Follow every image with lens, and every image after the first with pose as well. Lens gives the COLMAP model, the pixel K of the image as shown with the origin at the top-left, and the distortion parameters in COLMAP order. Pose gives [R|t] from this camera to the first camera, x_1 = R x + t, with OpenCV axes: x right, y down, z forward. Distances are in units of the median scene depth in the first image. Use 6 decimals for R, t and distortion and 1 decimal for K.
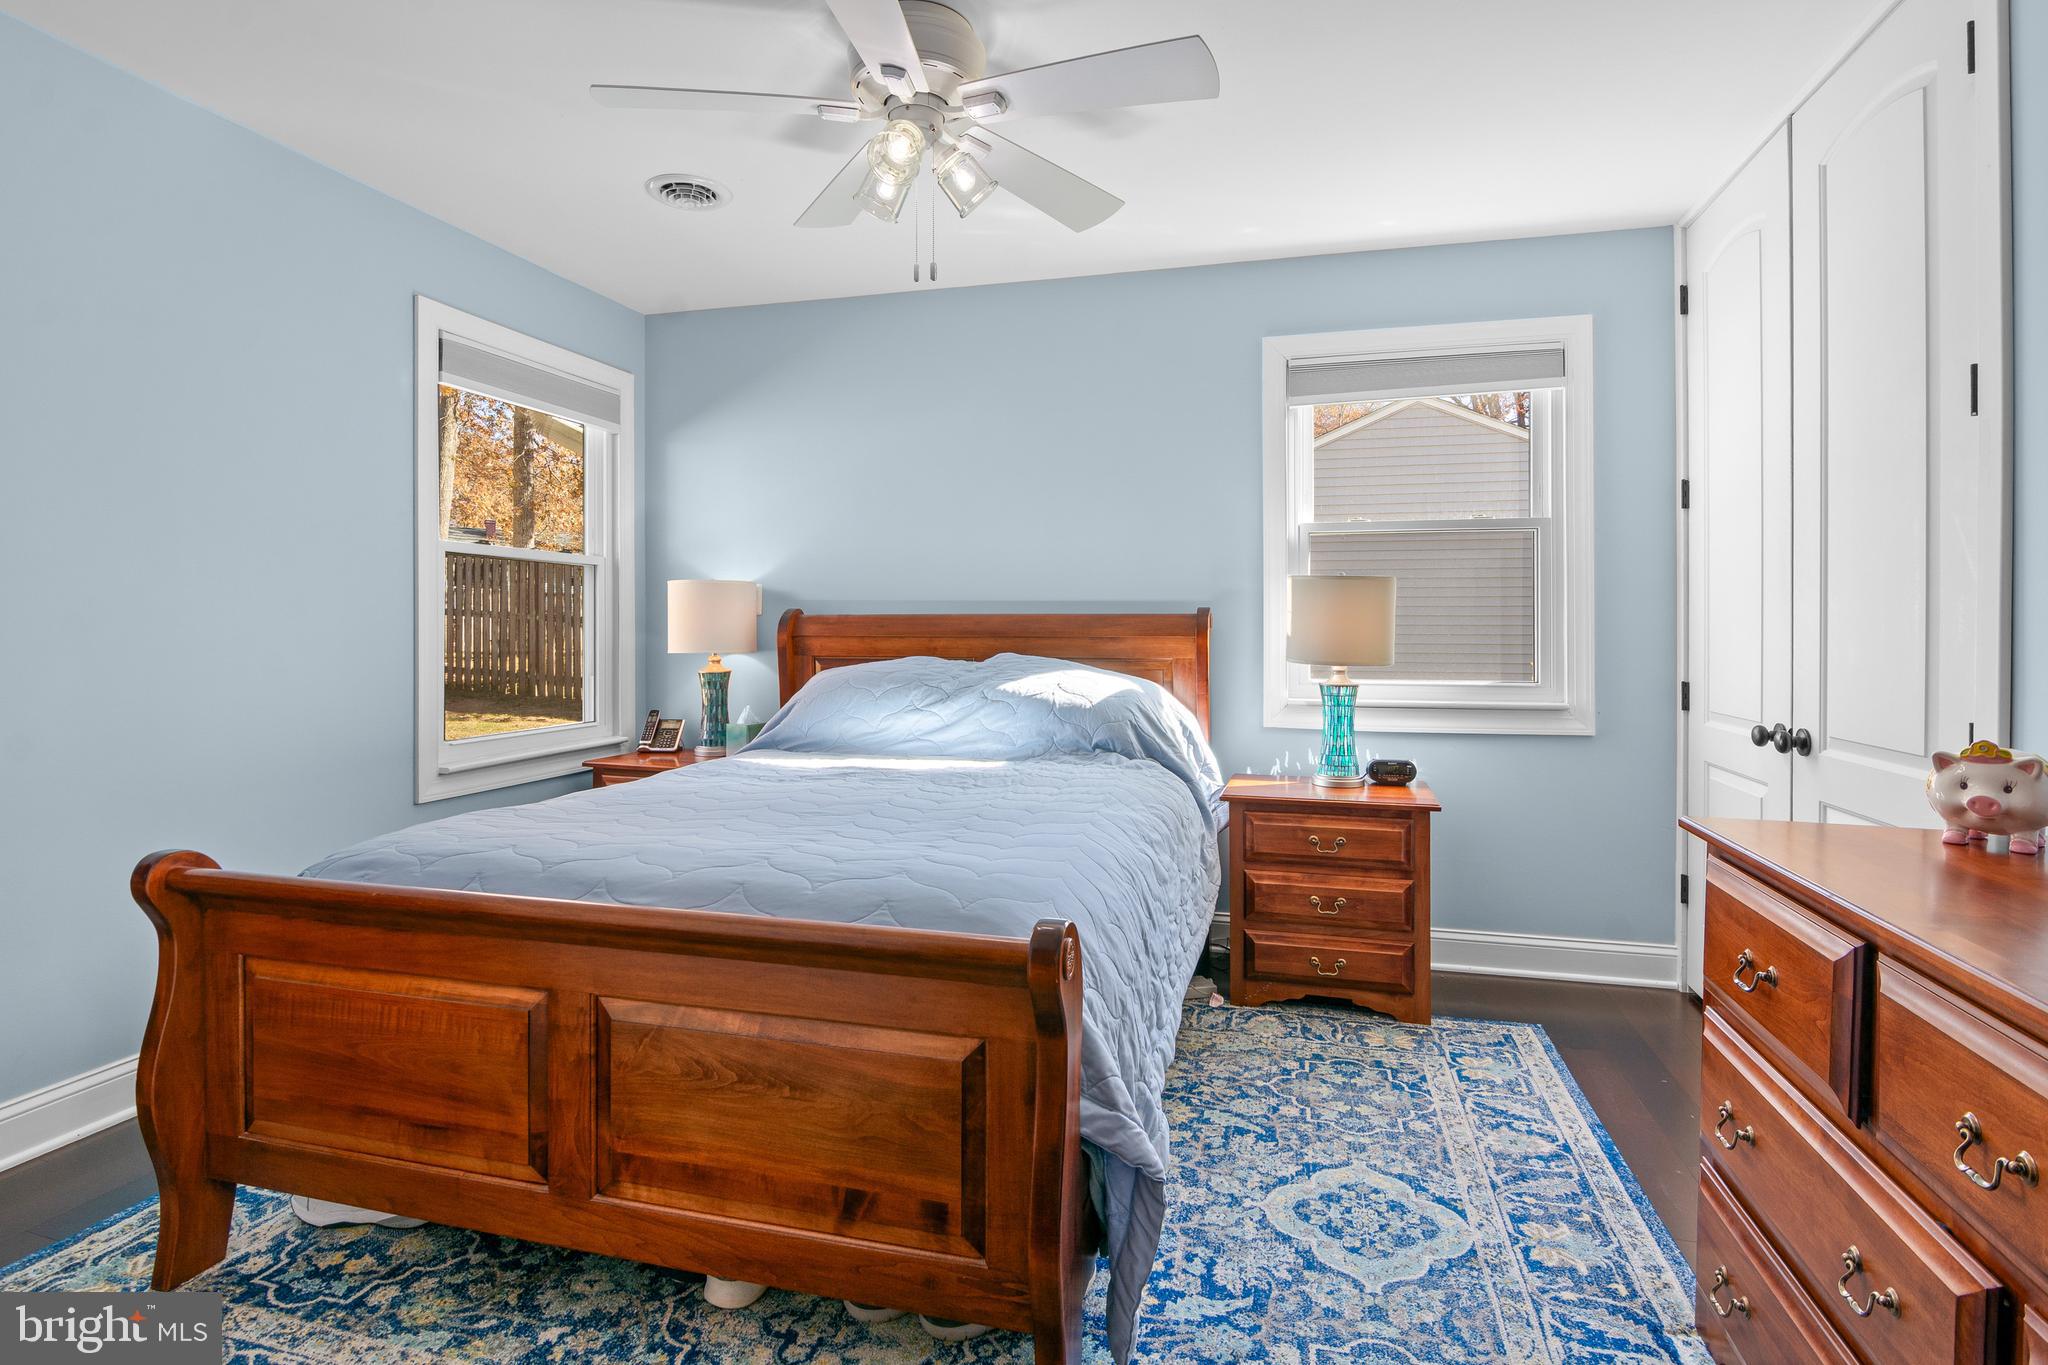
lens RADIAL K [[1022.2, 0, 1037.8], [0, 1022.2, 642.4], [0, 0, 1]] dist [-0.005450, -0.005941]
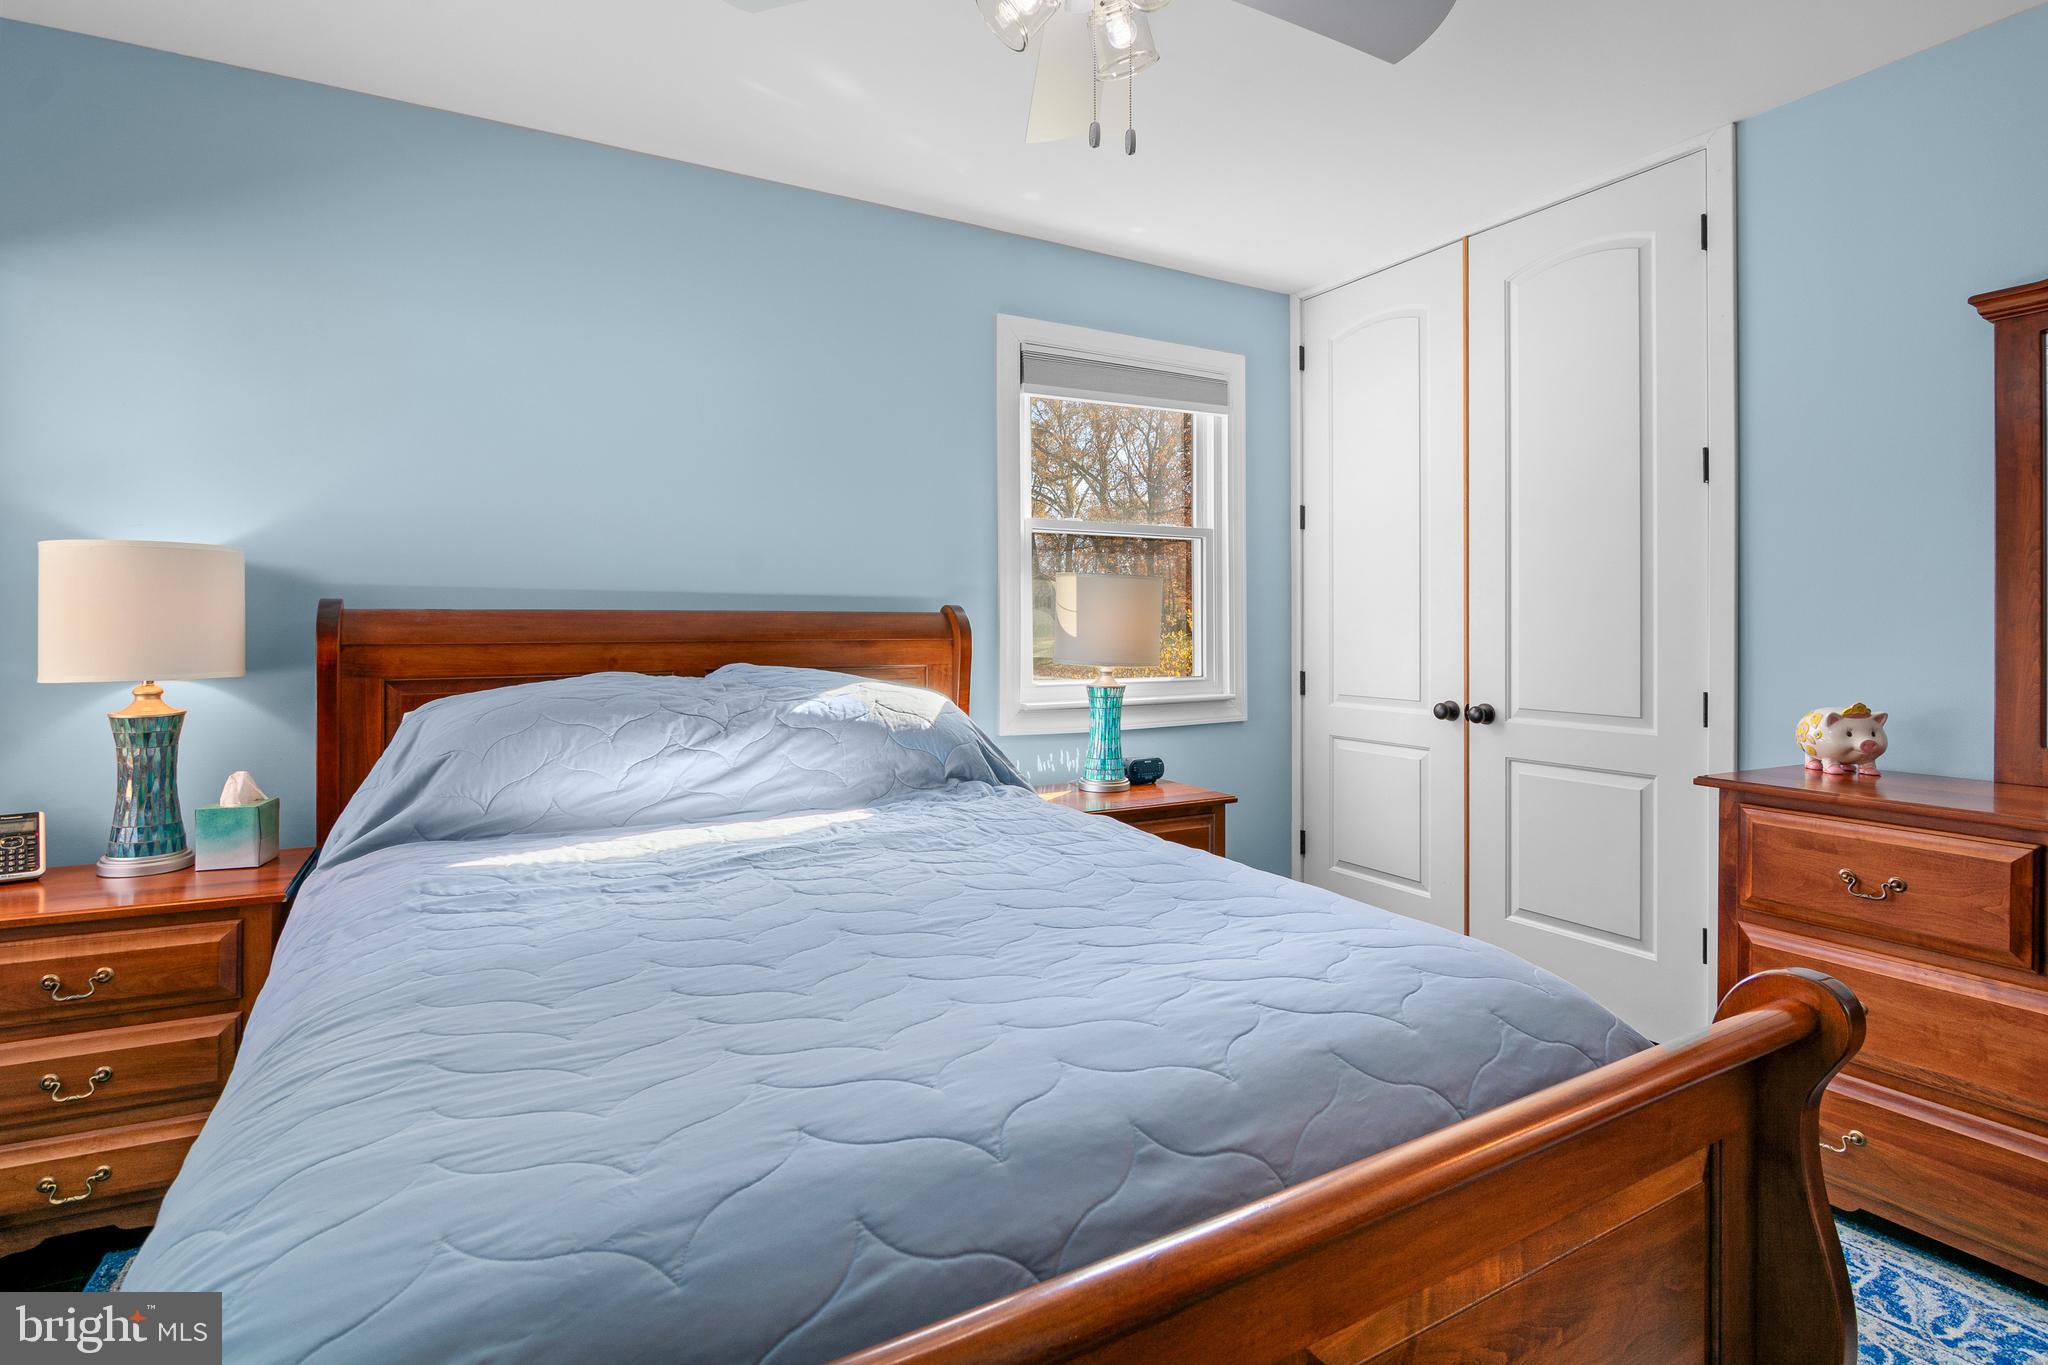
lens RADIAL K [[1022.2, 0, 1029.7], [0, 1022.2, 619.7], [0, 0, 1]] dist [-0.005450, -0.005941]
pose [[0.706379, 0.001867, 0.707831, -0.444264], [0.012578, 0.999806, -0.015190, -0.008298], [-0.707722, 0.019633, 0.706219, 0.359365]]
